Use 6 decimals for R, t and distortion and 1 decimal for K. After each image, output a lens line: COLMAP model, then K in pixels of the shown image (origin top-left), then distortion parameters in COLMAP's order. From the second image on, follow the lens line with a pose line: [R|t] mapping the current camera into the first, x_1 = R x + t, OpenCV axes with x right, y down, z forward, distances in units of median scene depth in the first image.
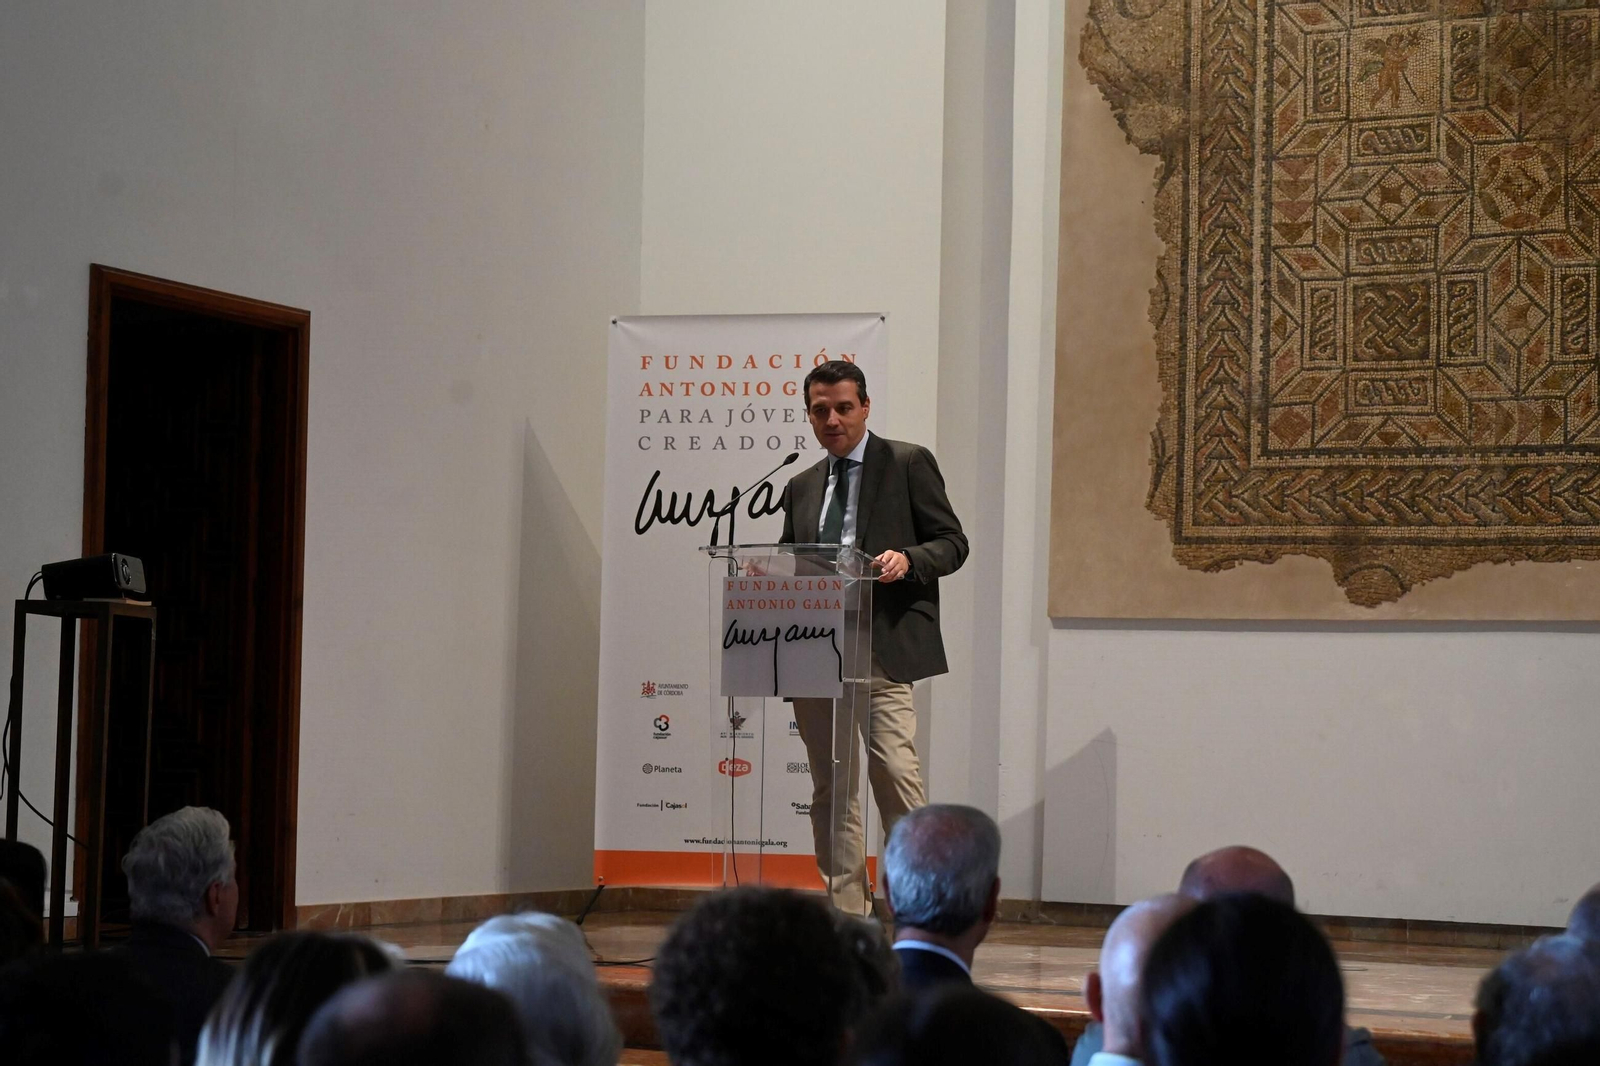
lens RADIAL K [[3274.3, 0, 799.5], [0, 3274.3, 537.6], [0, 0, 1]] dist [0.034722, 0.000000]
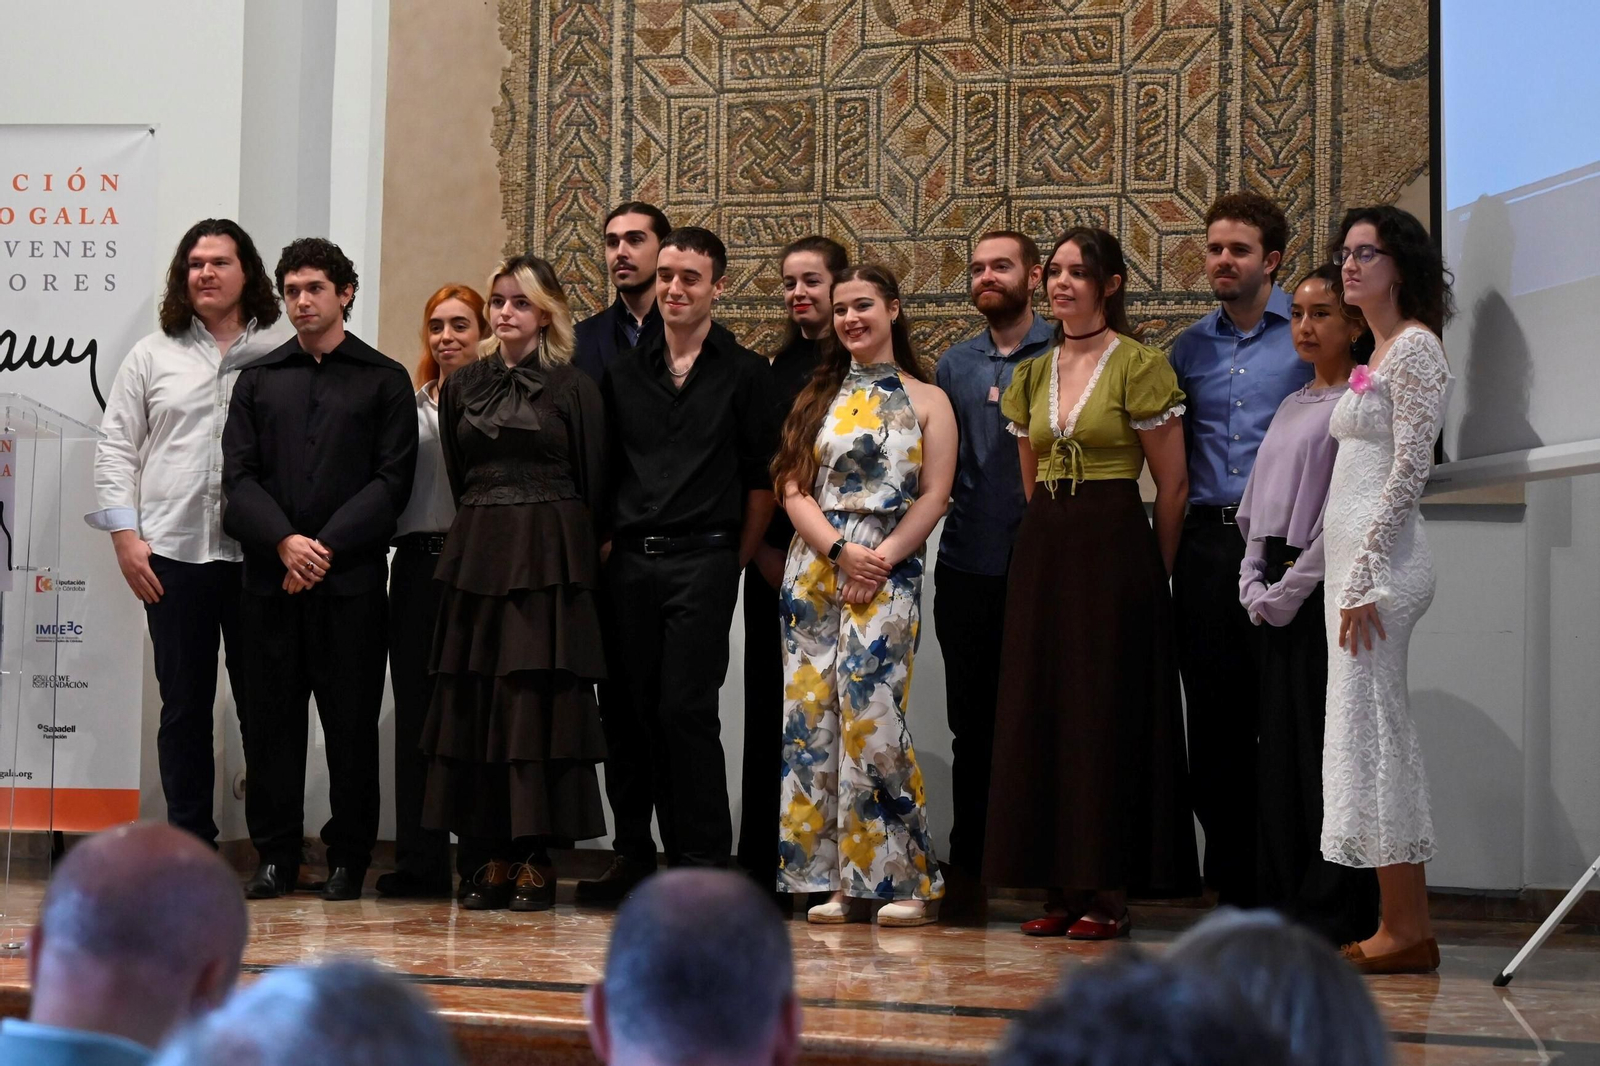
lens RADIAL K [[3274.3, 0, 801.3], [0, 3274.3, 531.2], [0, 0, 1]] dist [0.034722, 0.000000]
pose [[0.989761, 0.000268, 0.142737, 0.068200], [-0.003946, 0.999667, 0.025484, 0.011158], [-0.142683, -0.025786, 0.989433, 0.164890]]
